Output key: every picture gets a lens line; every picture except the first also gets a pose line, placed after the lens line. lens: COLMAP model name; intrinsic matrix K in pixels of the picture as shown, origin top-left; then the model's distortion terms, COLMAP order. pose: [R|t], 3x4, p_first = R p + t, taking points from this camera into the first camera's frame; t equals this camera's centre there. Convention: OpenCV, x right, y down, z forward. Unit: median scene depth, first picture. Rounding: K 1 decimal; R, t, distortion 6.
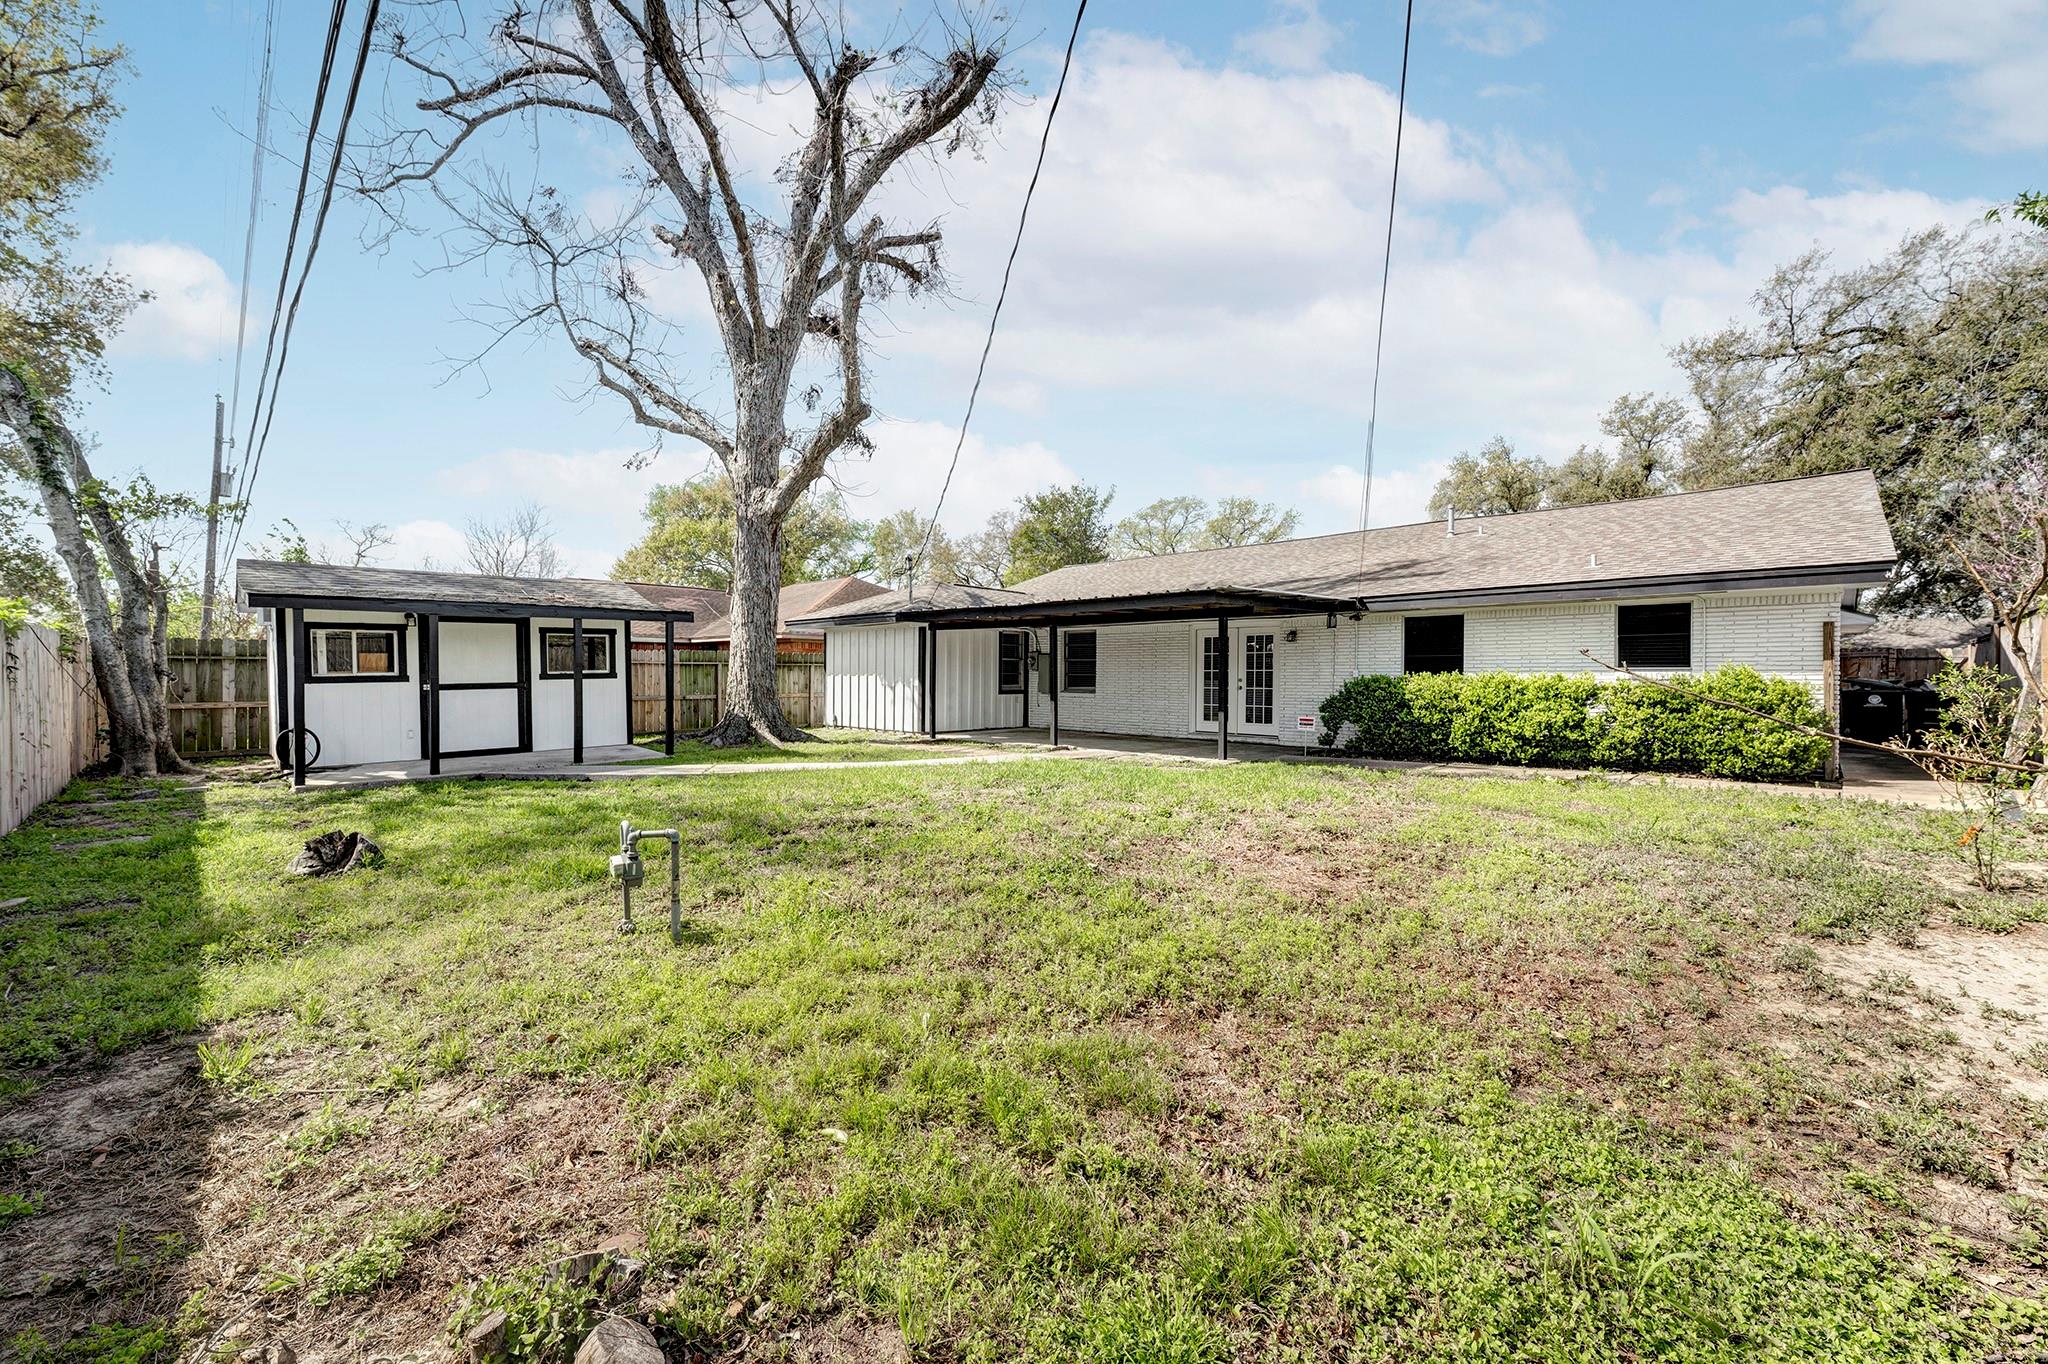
lens RADIAL K [[809.0, 0, 1027.7], [0, 809.0, 677.7], [0, 0, 1]] dist [-0.001160, -0.000175]
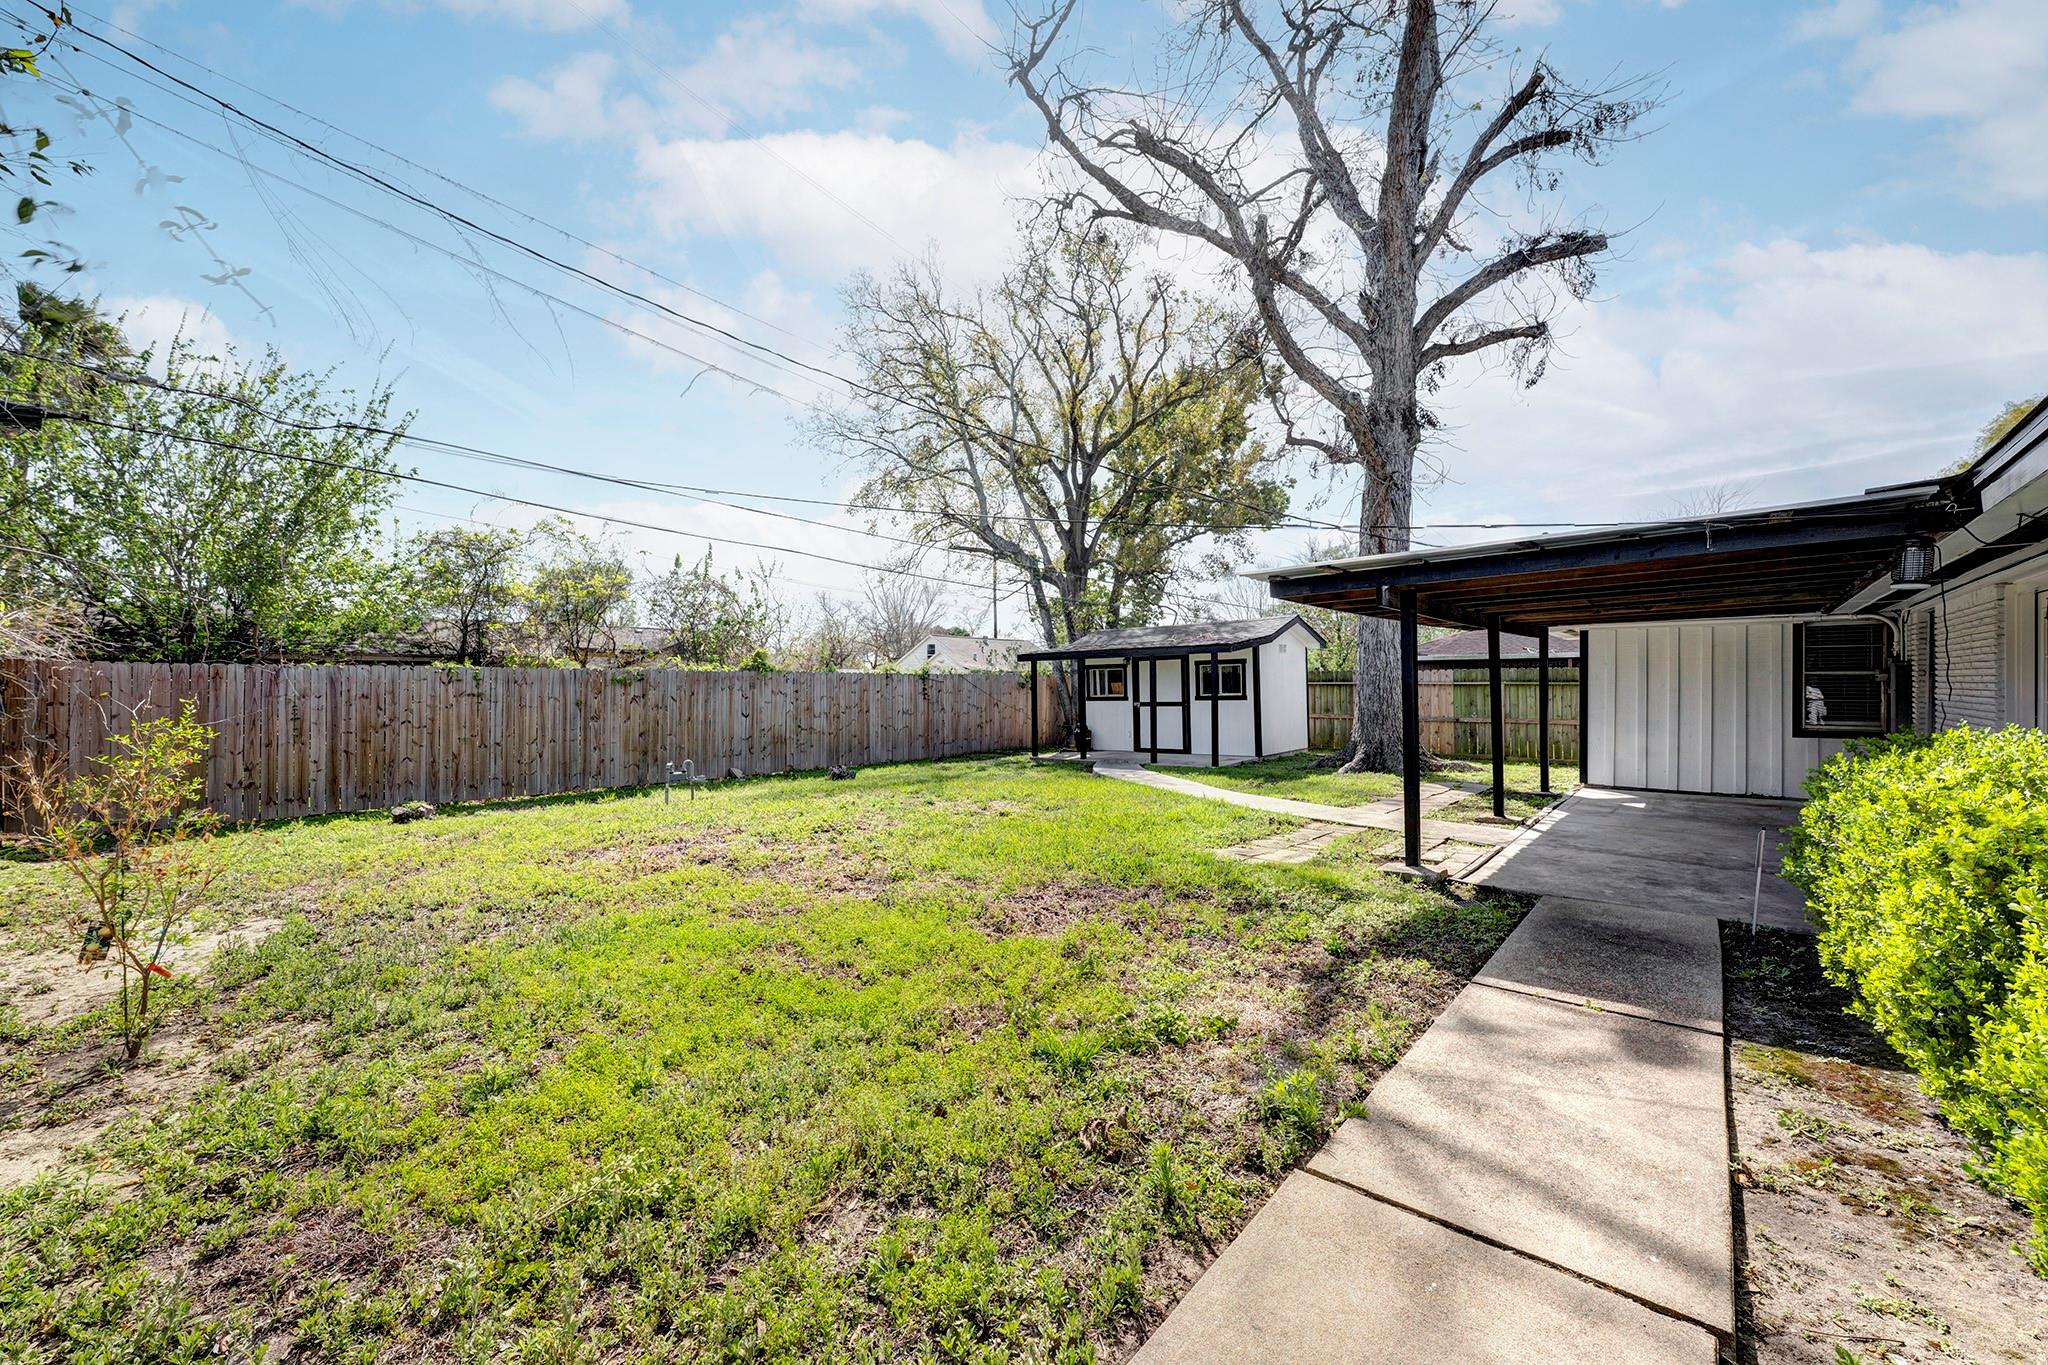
lens RADIAL K [[809.0, 0, 1029.5], [0, 809.0, 693.1], [0, 0, 1]] dist [-0.001160, -0.000175]
pose [[0.070557, 0.002860, -0.997504, 0.703525], [-0.001499, 0.999995, 0.002761, -0.012673], [0.997507, 0.001300, 0.070561, 0.631246]]
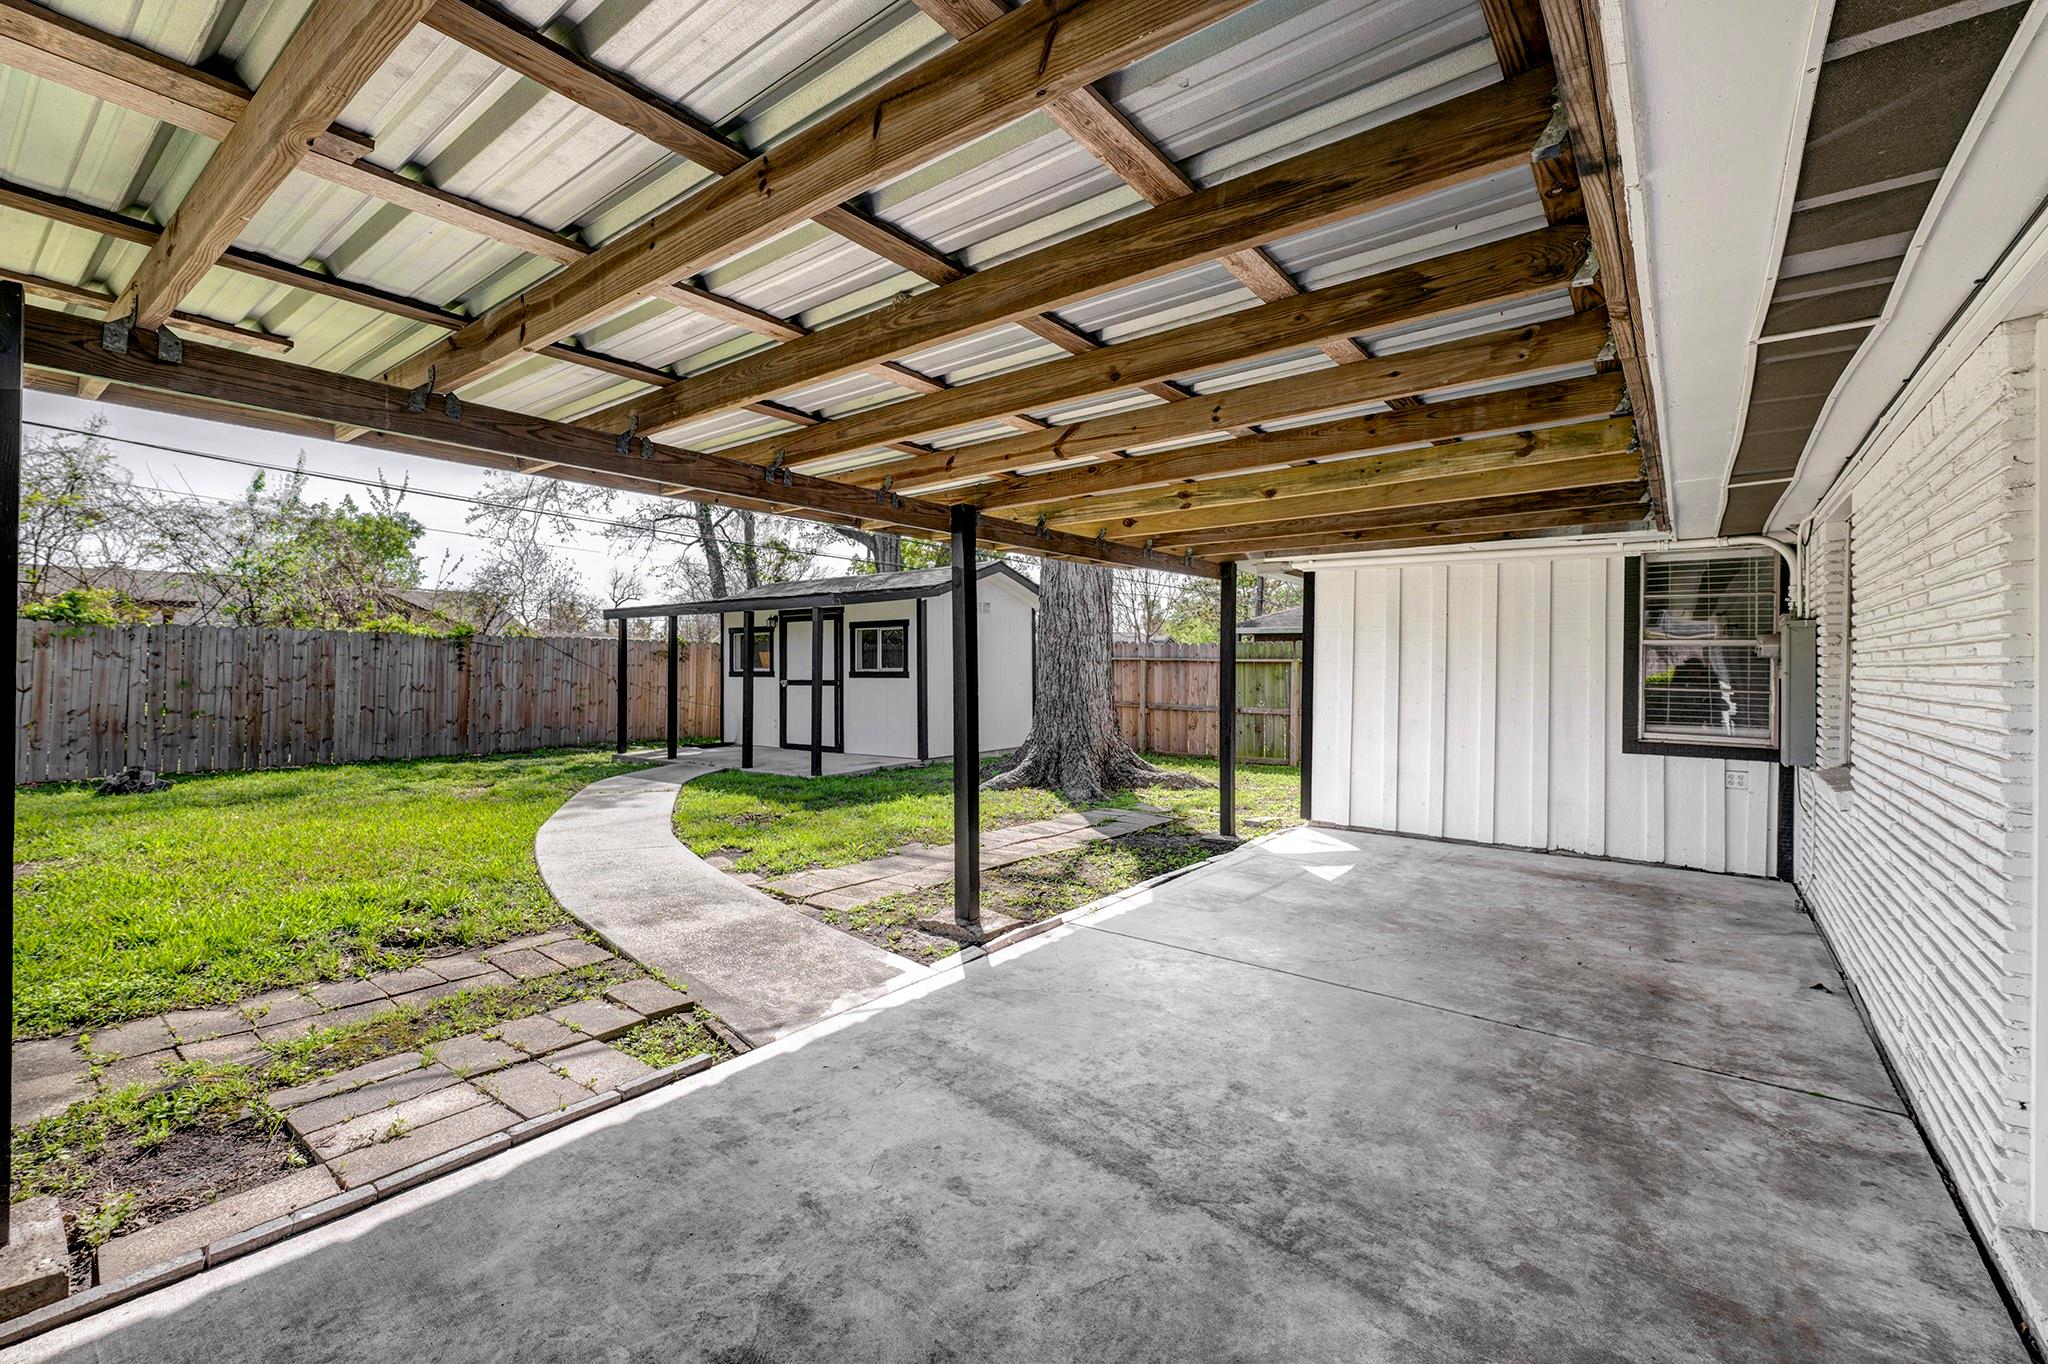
lens RADIAL K [[809.0, 0, 1022.6], [0, 809.0, 672.1], [0, 0, 1]] dist [-0.001160, -0.000175]
pose [[0.090480, 0.004224, -0.995889, 0.348822], [-0.016855, 0.999854, 0.002709, -0.009370], [0.995756, 0.016541, 0.090538, 1.109838]]
